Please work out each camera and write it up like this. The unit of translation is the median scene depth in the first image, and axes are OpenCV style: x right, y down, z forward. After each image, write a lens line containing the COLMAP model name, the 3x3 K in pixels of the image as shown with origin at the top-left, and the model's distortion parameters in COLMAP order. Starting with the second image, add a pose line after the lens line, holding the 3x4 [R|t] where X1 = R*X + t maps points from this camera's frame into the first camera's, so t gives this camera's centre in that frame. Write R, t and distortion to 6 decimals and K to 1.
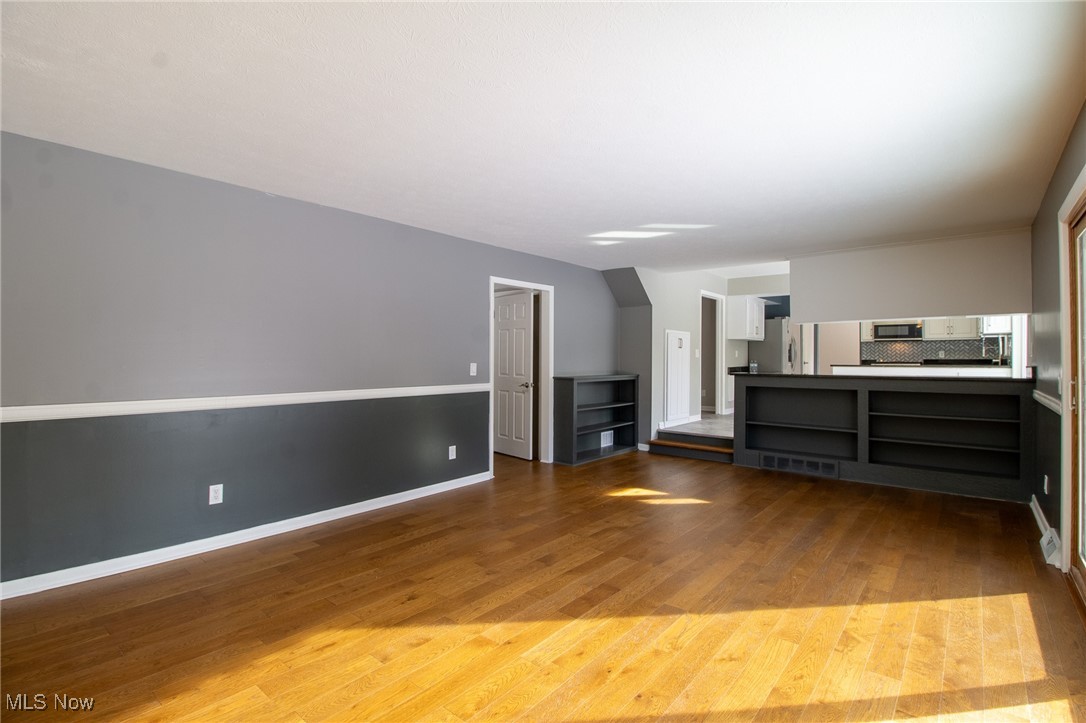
lens RADIAL K [[501.2, 0, 542.5], [0, 501.2, 354.4], [0, 0, 1]] dist [0.002435, -0.000127]
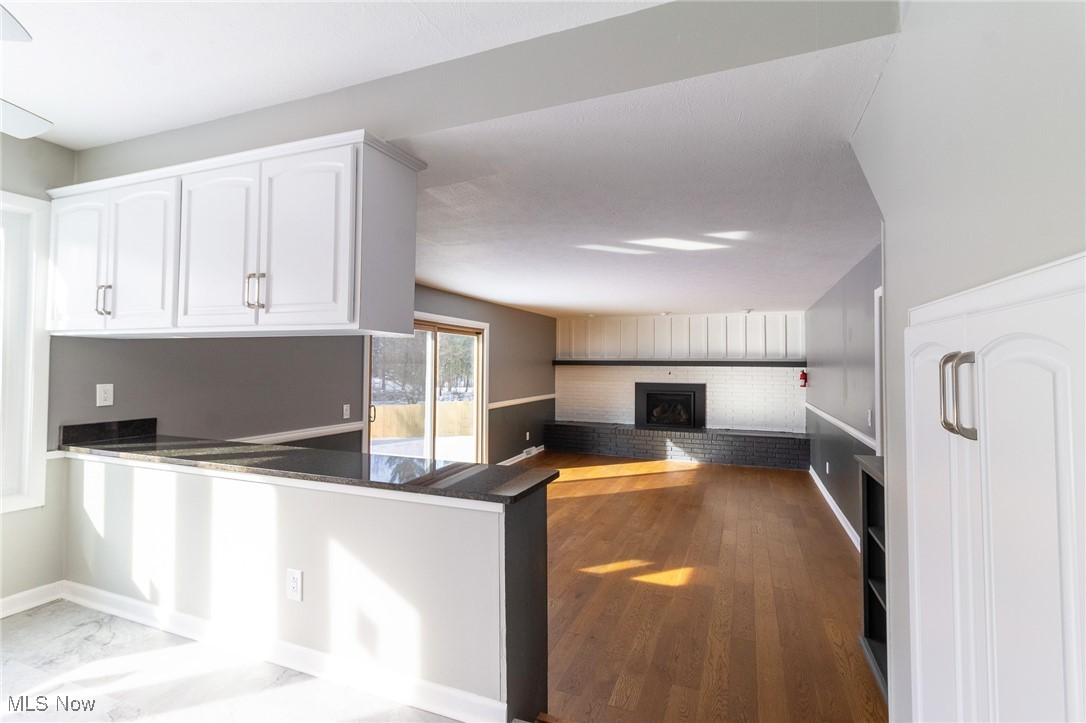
lens RADIAL K [[508.6, 0, 540.8], [0, 508.6, 355.9], [0, 0, 1]] dist [0.017410, 0.000019]
pose [[-0.947253, -0.015627, -0.320106, 0.868600], [-0.007500, 0.999618, -0.026606, -0.056103], [0.320399, -0.022802, -0.947008, 2.320872]]
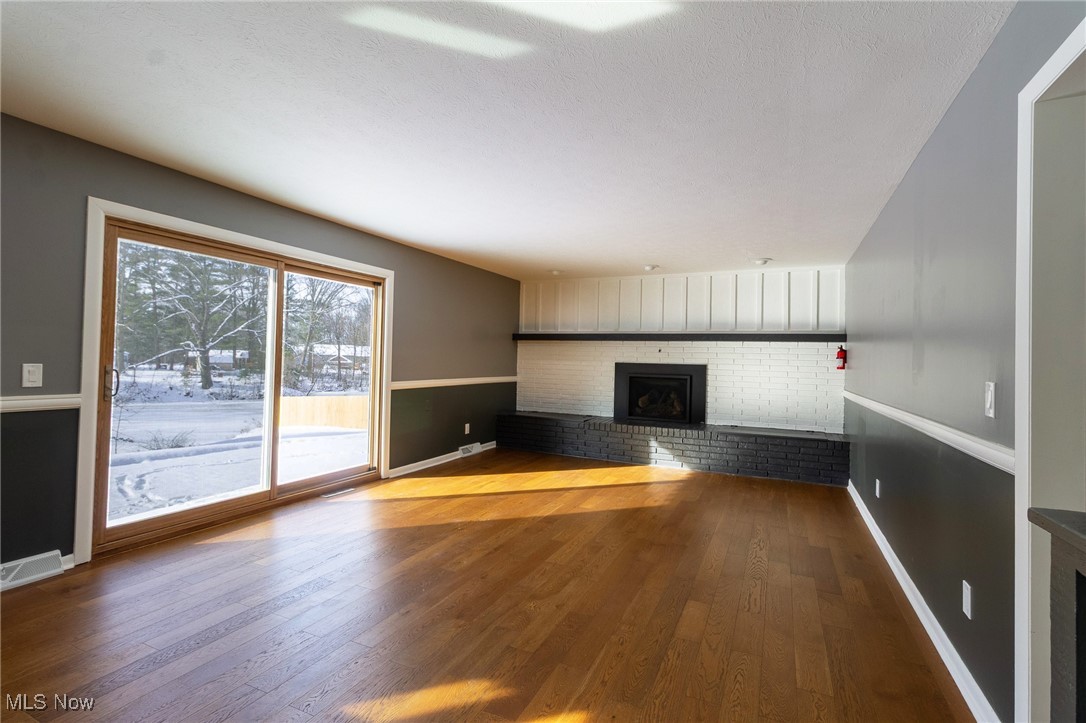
lens RADIAL K [[501.2, 0, 542.5], [0, 501.2, 354.4], [0, 0, 1]] dist [0.002435, -0.000127]
pose [[-0.965602, -0.028918, -0.258412, 0.368532], [-0.024099, 0.999472, -0.021798, 0.023621], [0.258906, -0.014821, -0.965789, 1.839301]]
